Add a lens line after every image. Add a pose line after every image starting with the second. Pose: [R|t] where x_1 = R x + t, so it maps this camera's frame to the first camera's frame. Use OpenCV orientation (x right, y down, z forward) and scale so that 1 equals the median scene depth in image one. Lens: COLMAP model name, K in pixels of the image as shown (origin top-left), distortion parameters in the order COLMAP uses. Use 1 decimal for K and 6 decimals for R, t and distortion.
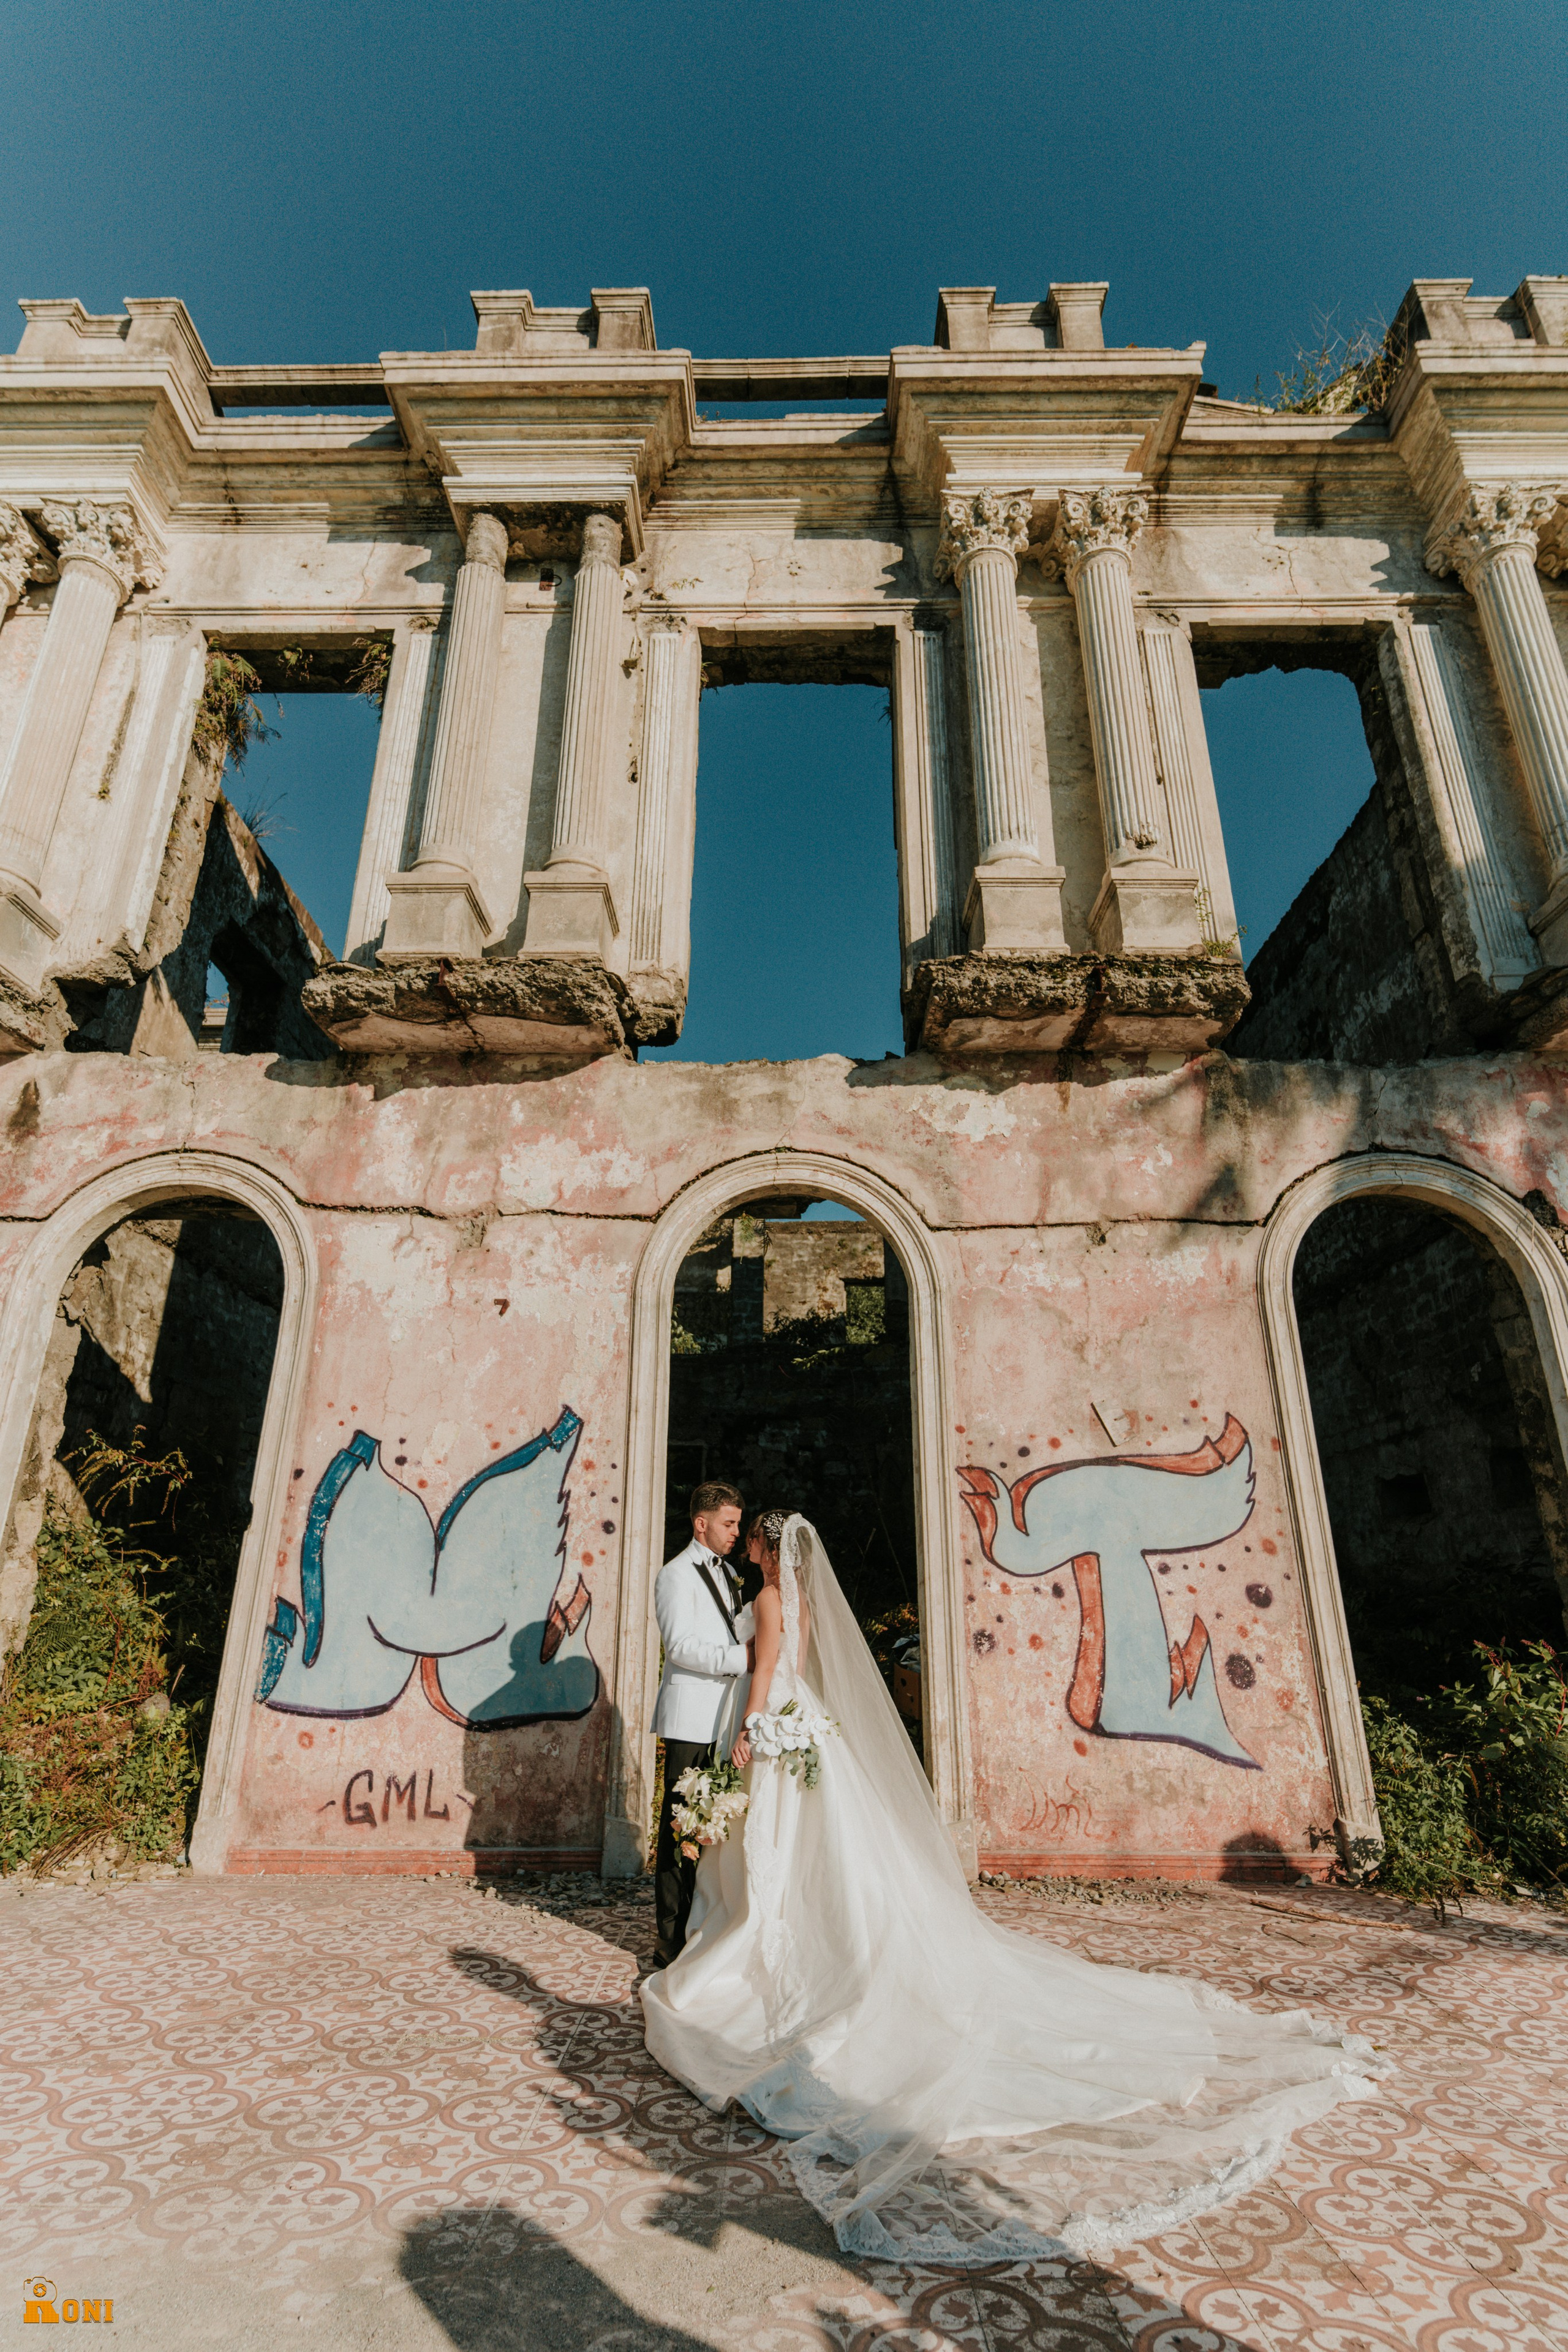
lens RADIAL K [[1123.0, 0, 775.1], [0, 1123.0, 1170.3], [0, 0, 1]] dist [-0.000232, 0.002967]
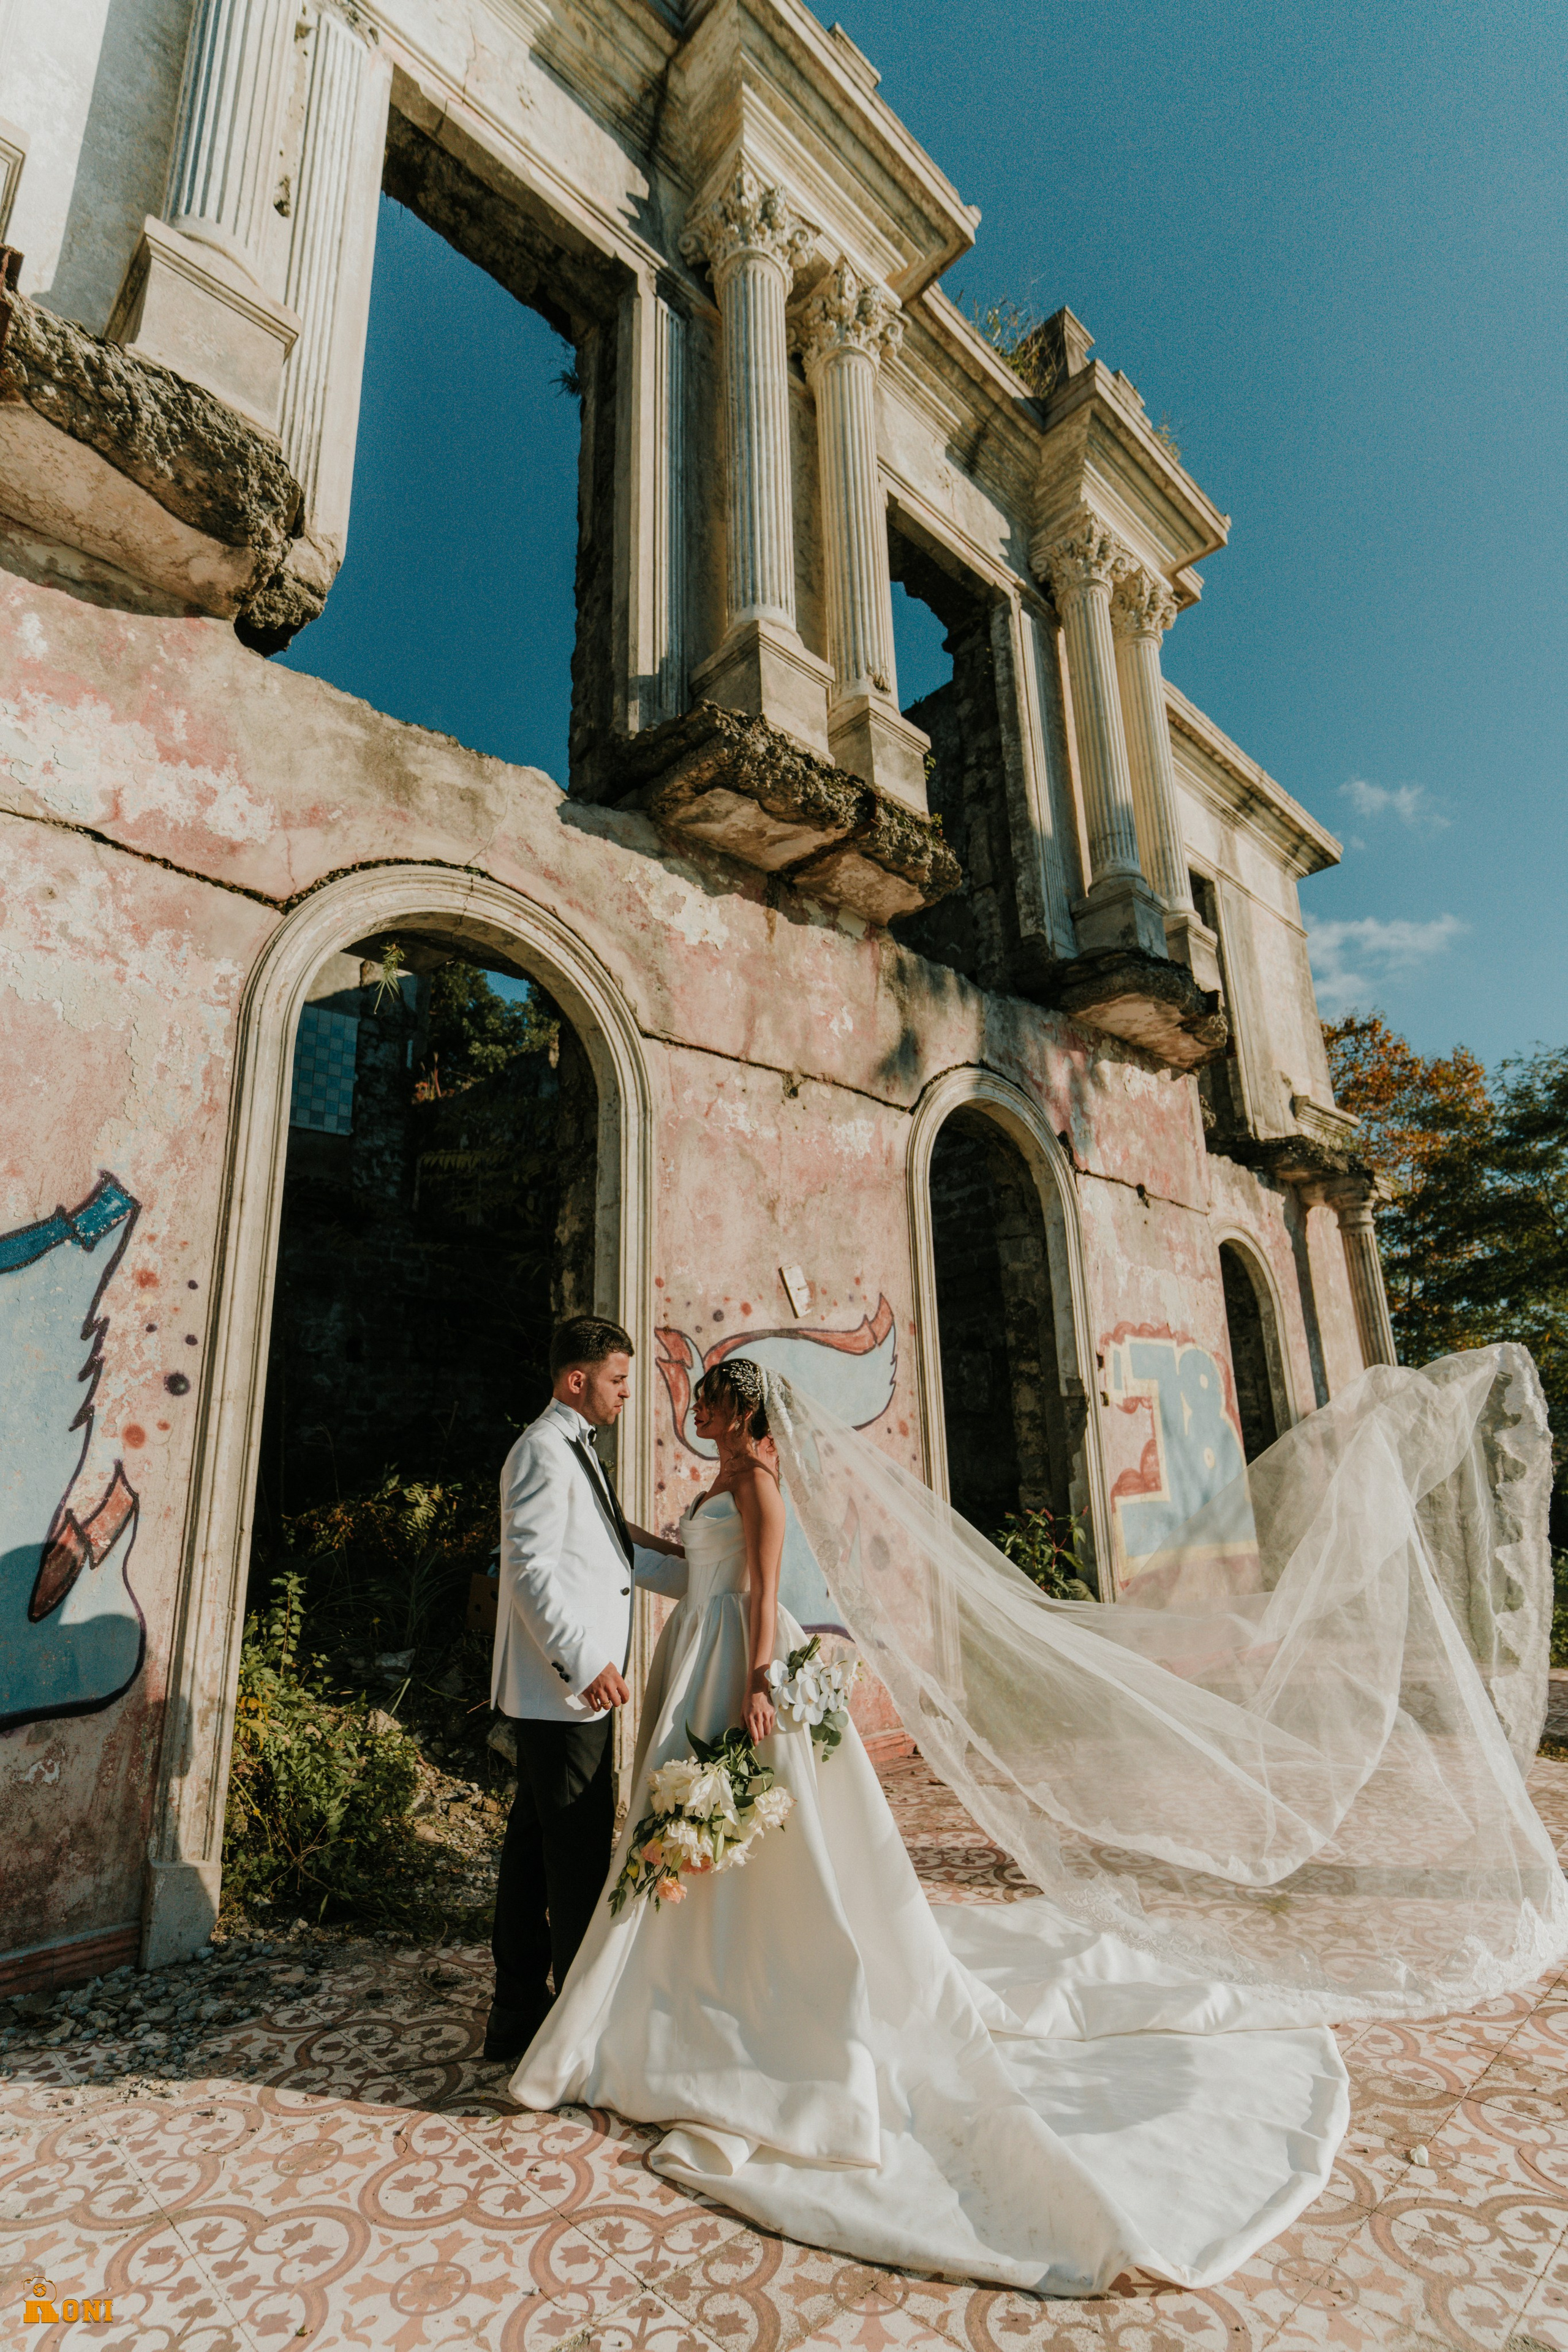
lens RADIAL K [[1123.0, 0, 775.1], [0, 1123.0, 1170.3], [0, 0, 1]] dist [-0.000232, 0.002967]
pose [[0.714815, 0.167248, 0.679019, -0.314270], [-0.223502, 0.974692, -0.004791, 0.128957], [-0.662636, -0.148337, 0.734105, 0.343595]]
